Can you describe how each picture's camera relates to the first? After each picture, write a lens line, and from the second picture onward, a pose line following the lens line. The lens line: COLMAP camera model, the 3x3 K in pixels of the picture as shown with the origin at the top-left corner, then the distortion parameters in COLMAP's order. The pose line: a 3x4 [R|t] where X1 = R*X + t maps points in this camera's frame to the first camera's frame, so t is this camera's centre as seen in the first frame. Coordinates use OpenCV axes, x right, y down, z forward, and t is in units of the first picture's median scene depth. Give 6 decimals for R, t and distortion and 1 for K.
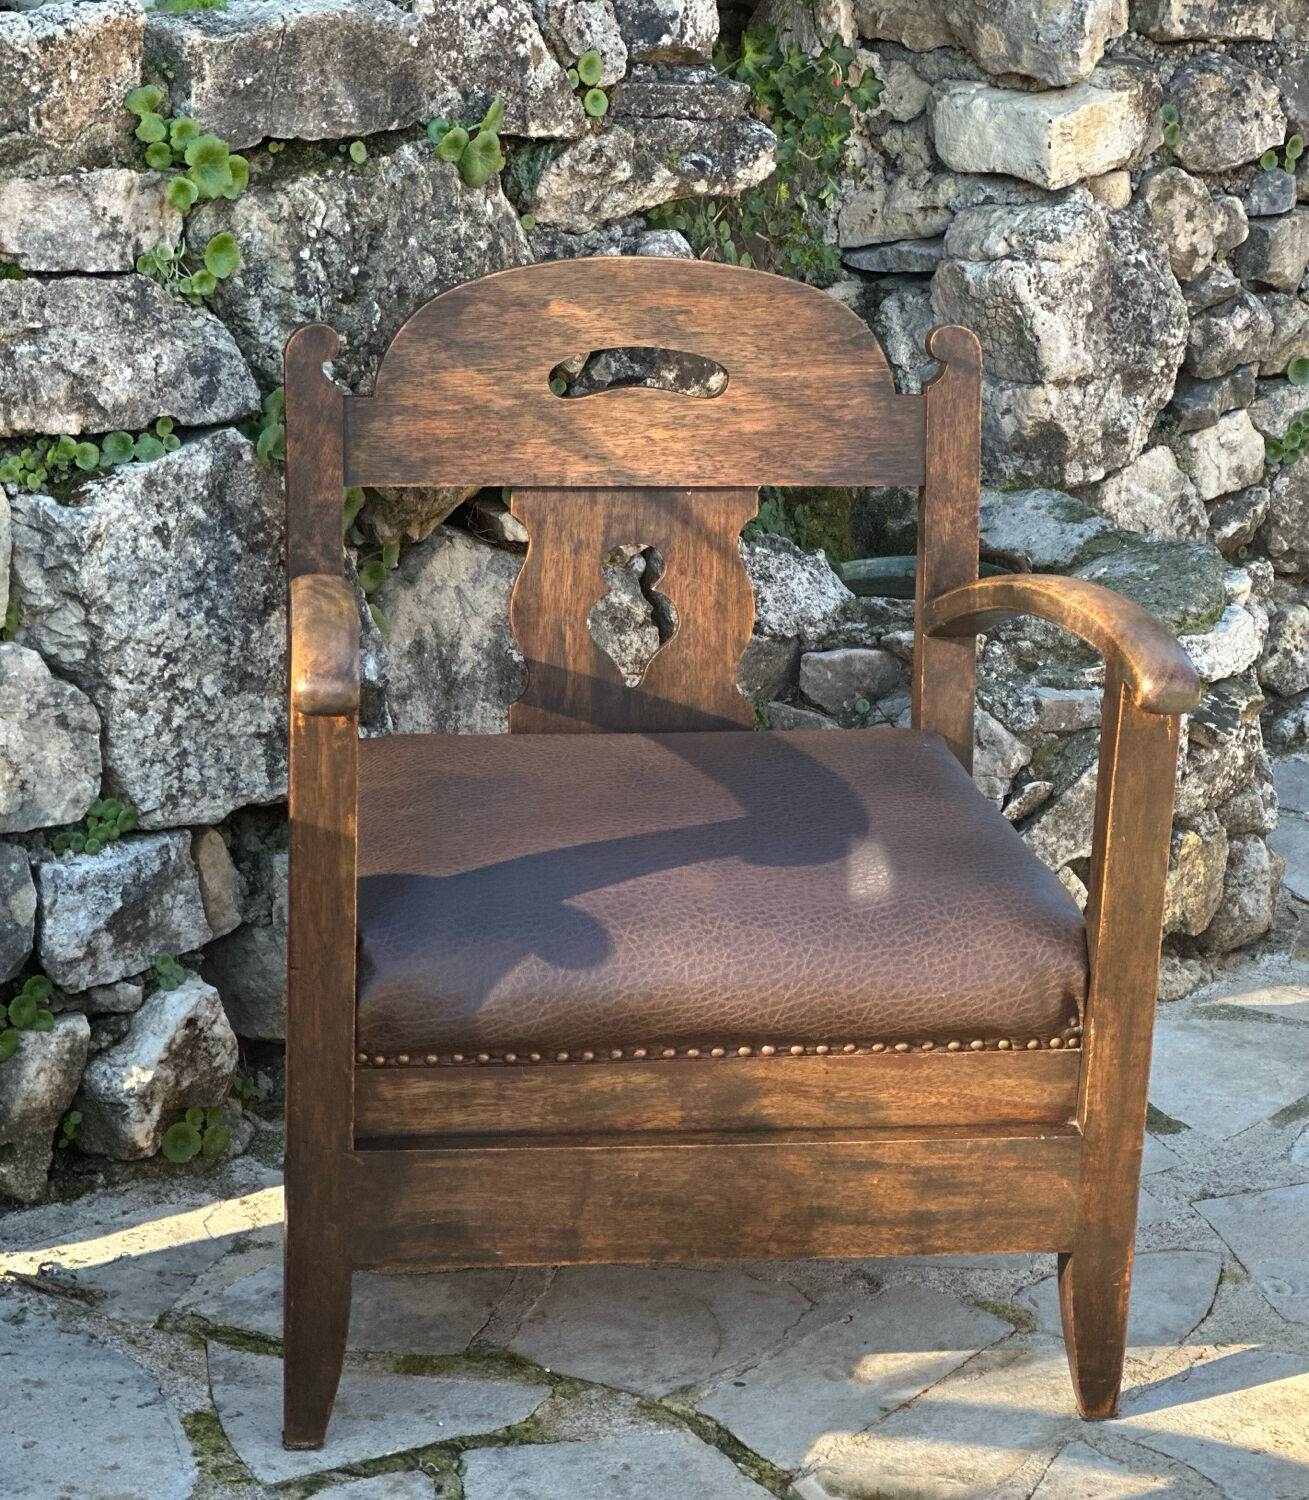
lens RADIAL K [[4106.2, 0, 709.8], [0, 4106.2, 862.7], [0, 0, 1]] dist [0.230441, 0.000000]
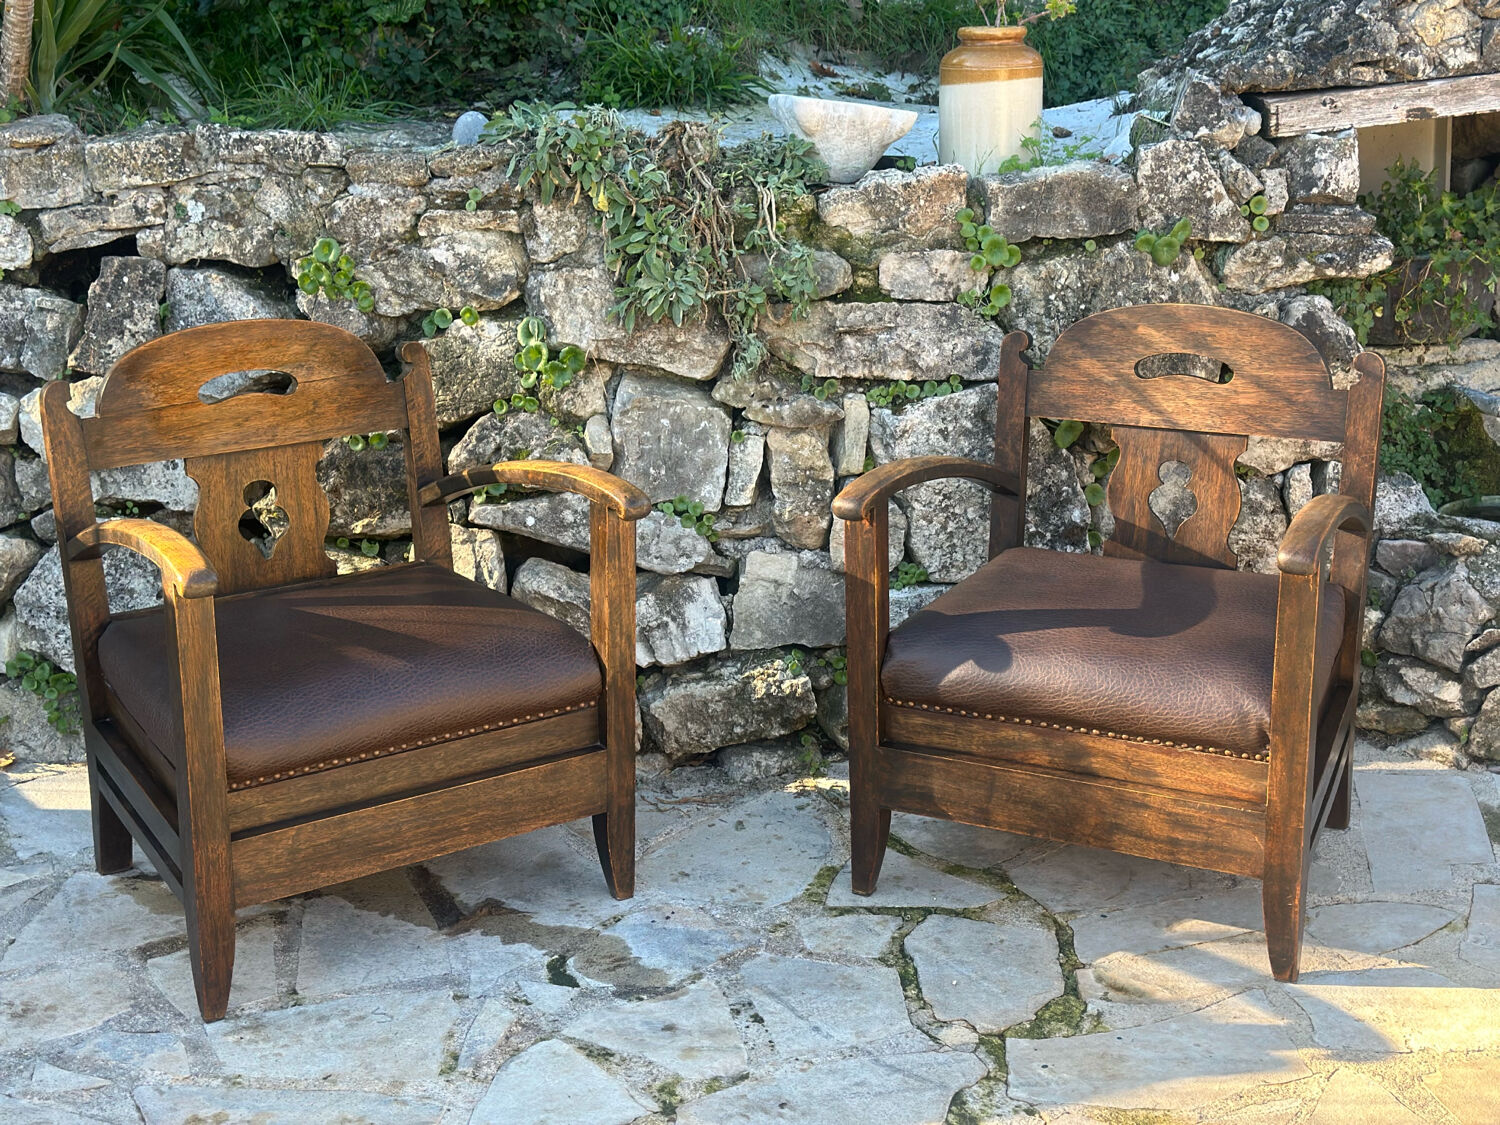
lens RADIAL K [[2077.3, 0, 760.9], [0, 2077.3, 585.2], [0, 0, 1]] dist [0.128172, 0.000000]
pose [[0.821149, 0.125336, -0.556781, 0.355373], [-0.137000, 0.990351, 0.020886, -0.016252], [0.554027, 0.059128, 0.830396, 0.127605]]
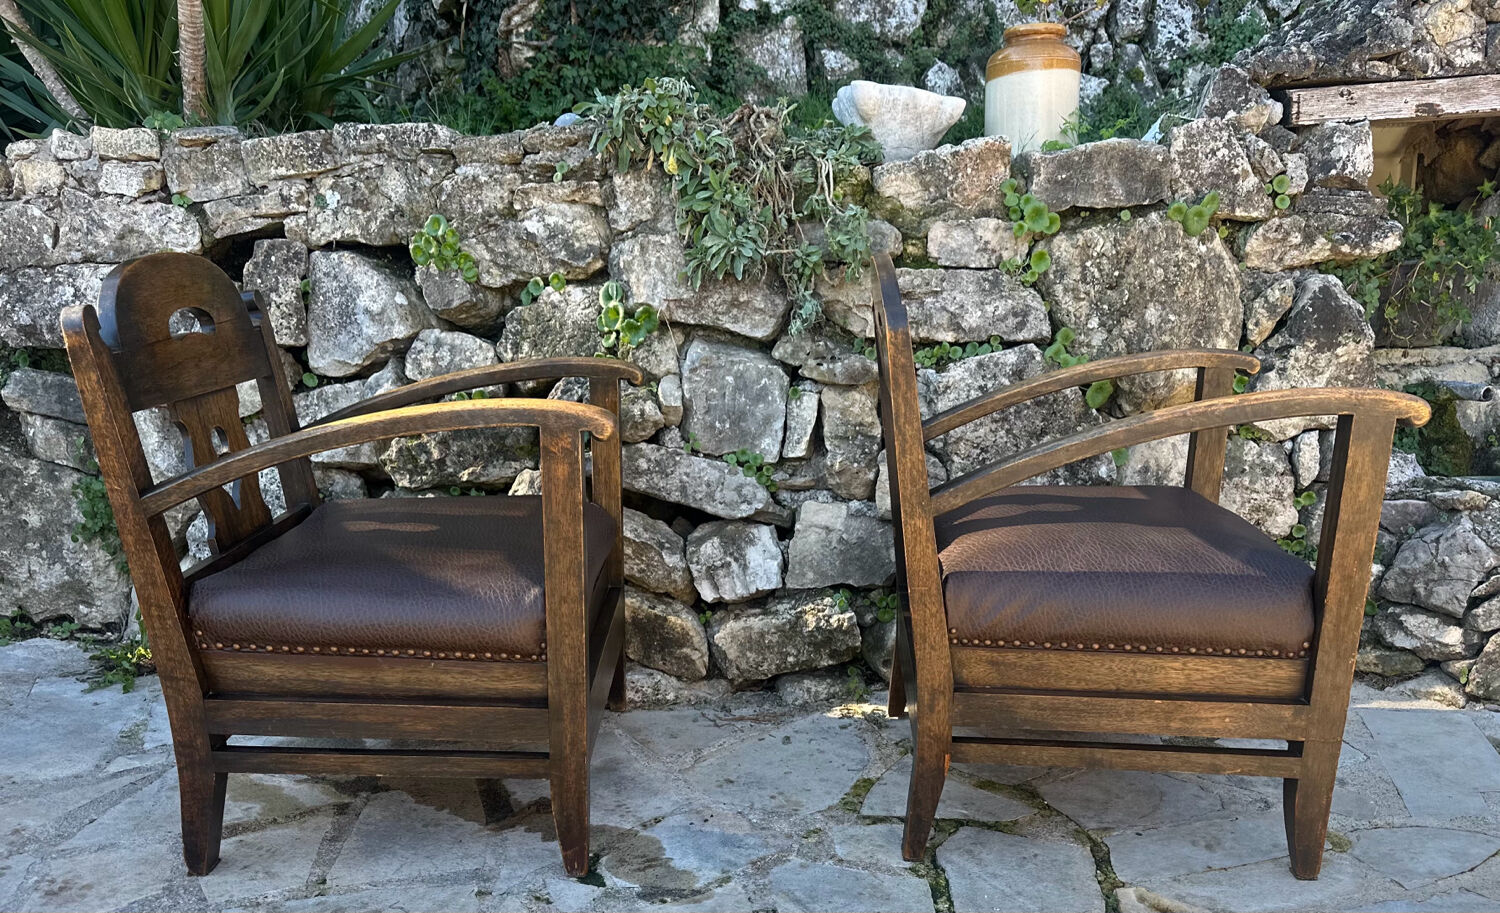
lens RADIAL K [[1171.9, 0, 764.9], [0, 1171.9, 659.0], [0, 0, 1]] dist [0.109055, -0.171374]
pose [[0.773492, 0.150710, -0.615627, 0.178663], [-0.155115, 0.986793, 0.046684, 0.047704], [0.614532, 0.059383, 0.786654, 0.447724]]
